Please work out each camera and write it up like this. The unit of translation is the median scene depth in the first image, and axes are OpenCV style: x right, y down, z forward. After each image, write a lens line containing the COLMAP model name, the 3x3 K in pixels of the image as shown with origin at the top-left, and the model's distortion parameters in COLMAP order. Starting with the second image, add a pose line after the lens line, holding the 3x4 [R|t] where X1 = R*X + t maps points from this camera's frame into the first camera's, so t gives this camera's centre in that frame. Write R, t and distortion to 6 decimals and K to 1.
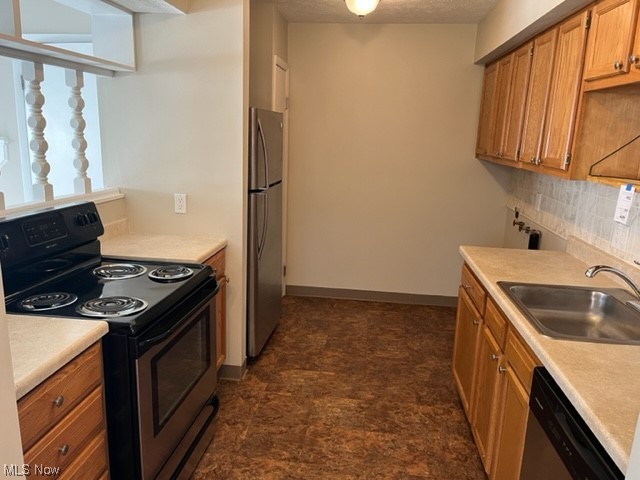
lens RADIAL K [[483.7, 0, 320.0], [0, 483.7, 240.0], [0, 0, 1]] dist [-0.003390, -0.002971]
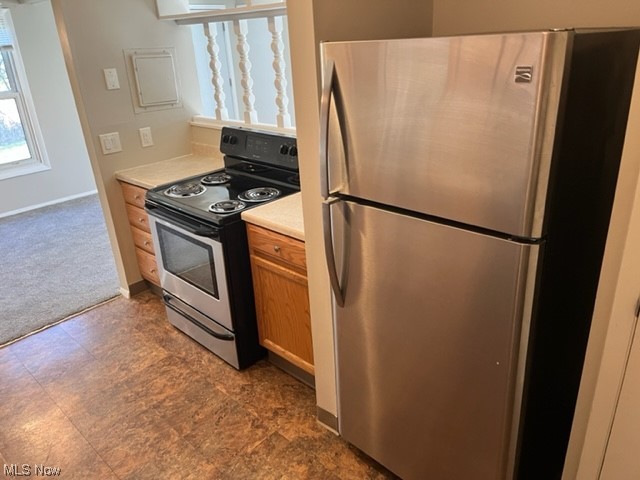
lens RADIAL K [[483.7, 0, 320.0], [0, 483.7, 240.0], [0, 0, 1]] dist [-0.003390, -0.002971]
pose [[-0.601923, 0.304601, -0.738178, 0.368833], [-0.149544, 0.865043, 0.478891, -0.378542], [0.784427, 0.398646, -0.475138, 1.526726]]
